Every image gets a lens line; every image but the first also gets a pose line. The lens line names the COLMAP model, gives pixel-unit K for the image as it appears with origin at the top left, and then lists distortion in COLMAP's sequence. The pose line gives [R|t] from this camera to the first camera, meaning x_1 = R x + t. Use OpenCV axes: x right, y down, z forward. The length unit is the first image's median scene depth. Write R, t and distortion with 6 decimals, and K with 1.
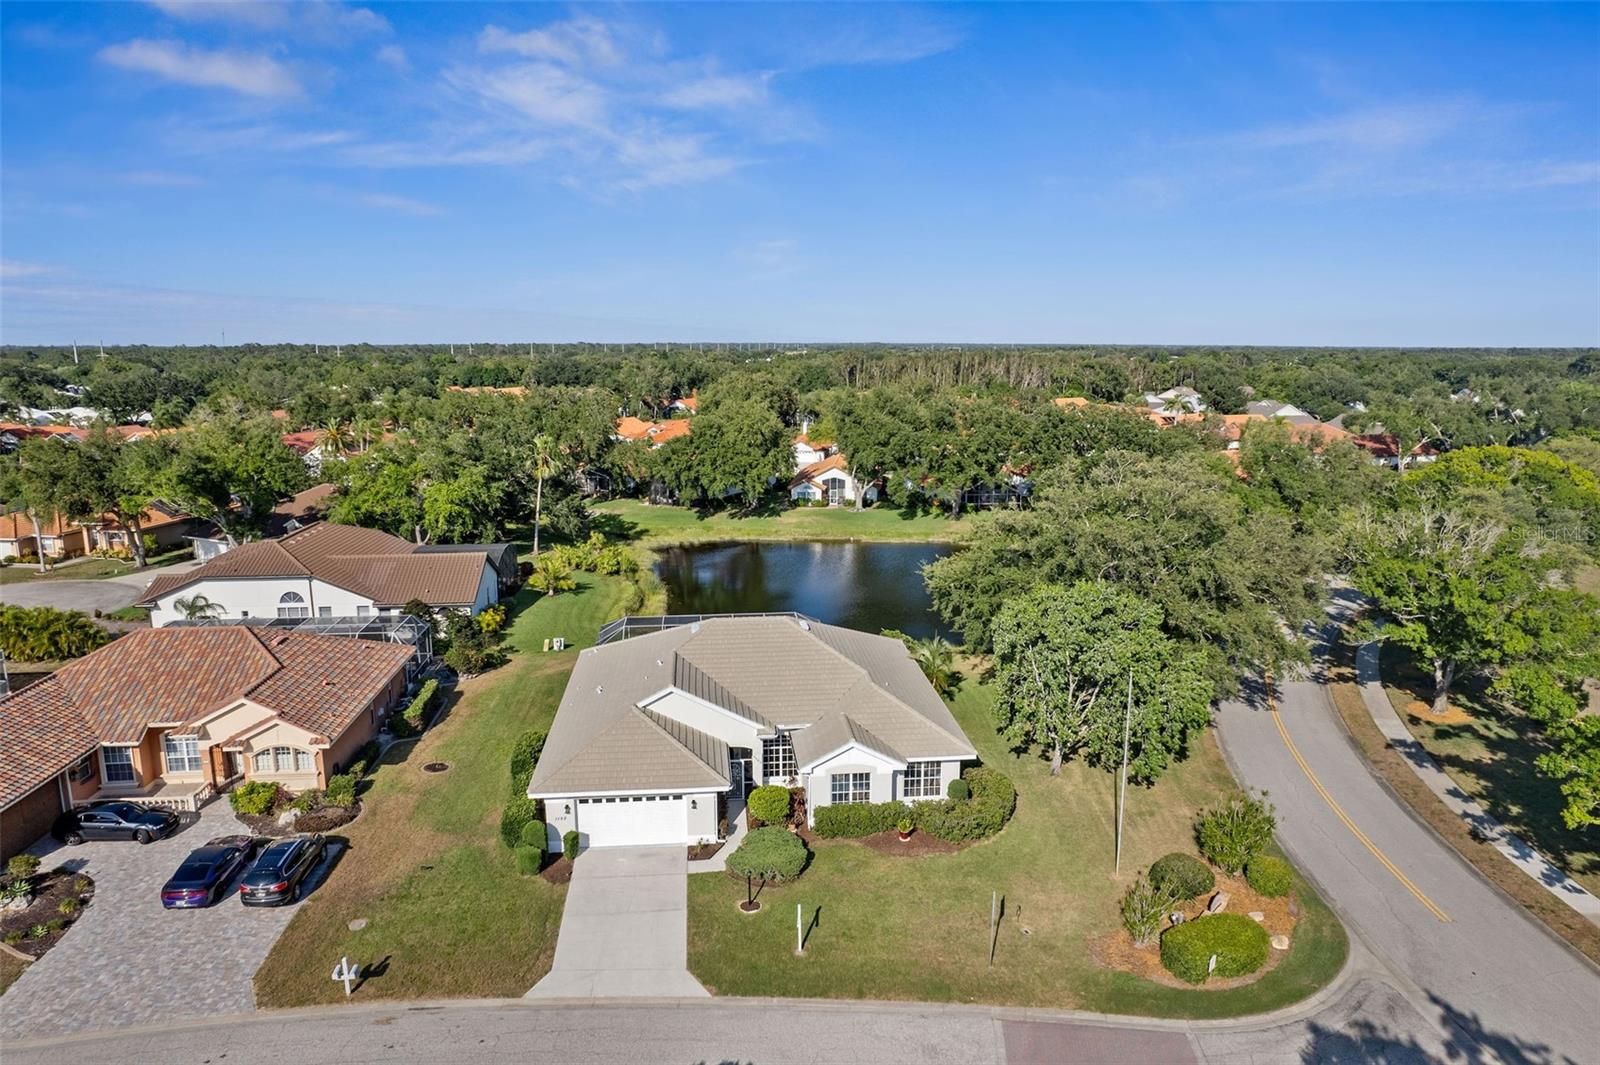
lens RADIAL K [[1032.2, 0, 800.0], [0, 1032.2, 532.5], [0, 0, 1]] dist [-0.084236, 0.080463]
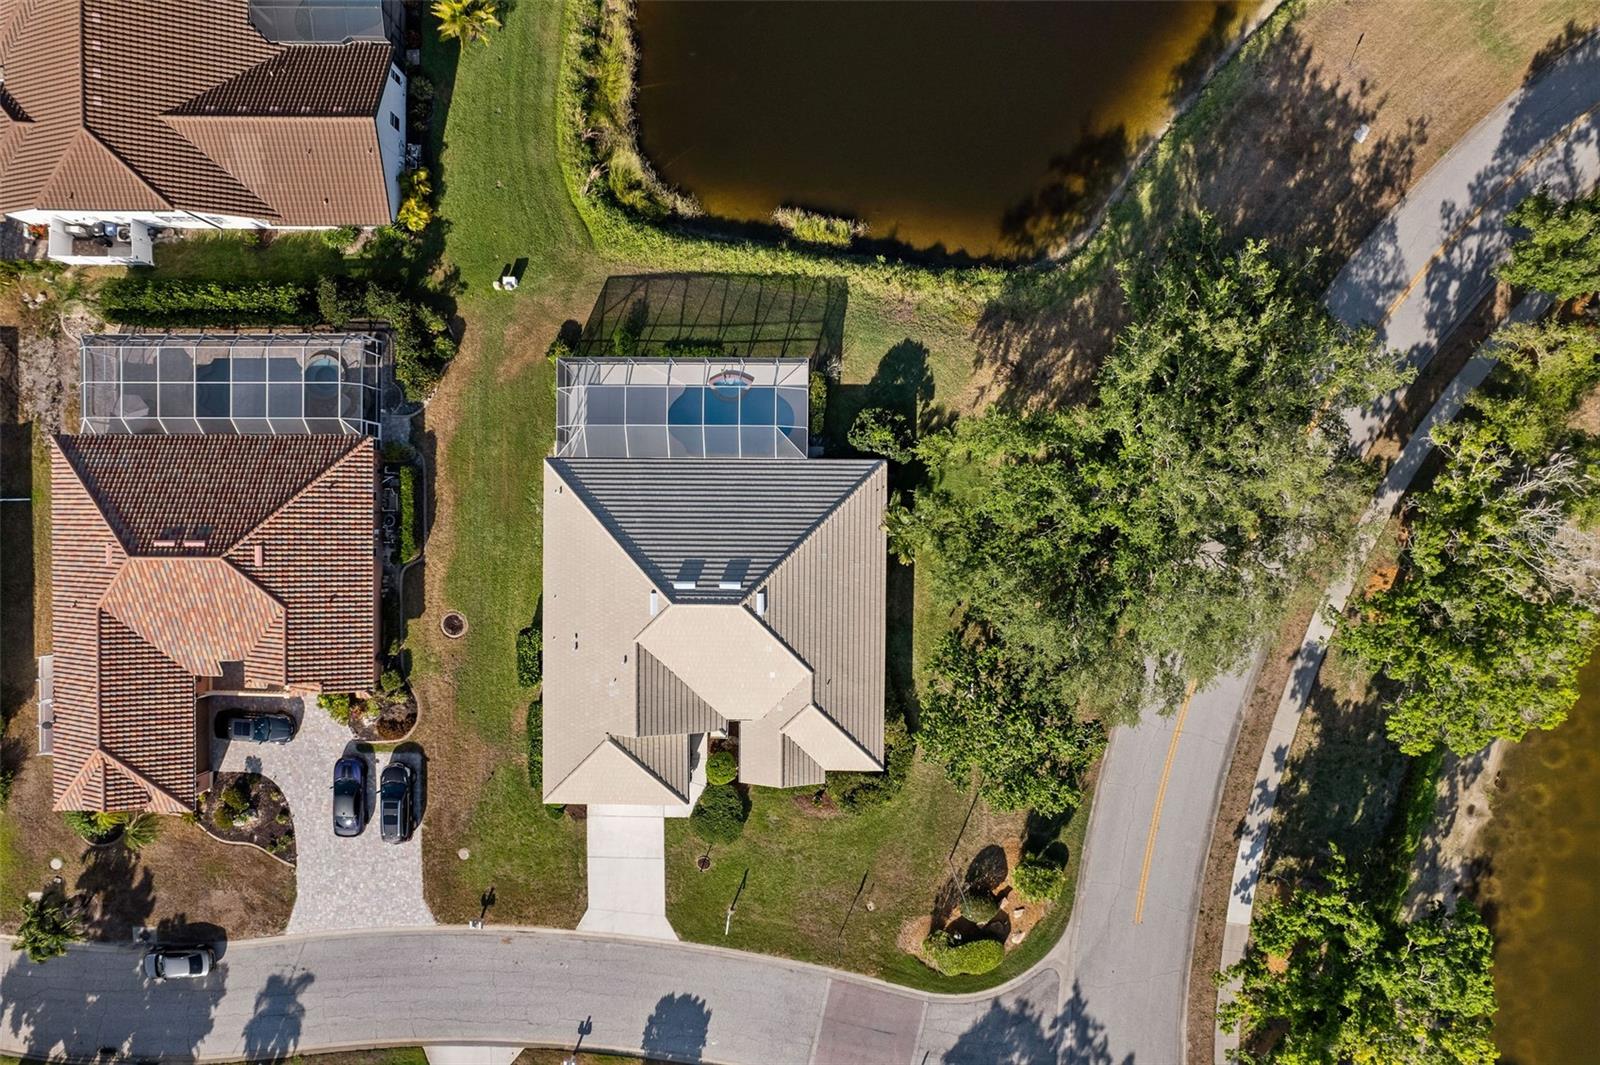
lens RADIAL K [[1032.2, 0, 800.0], [0, 1032.2, 532.5], [0, 0, 1]] dist [-0.084236, 0.080463]
pose [[0.994443, 0.103817, -0.017478, 0.063411], [-0.000187, 0.167763, 0.985827, -1.108609], [0.105277, -0.980346, 0.166850, 1.091997]]
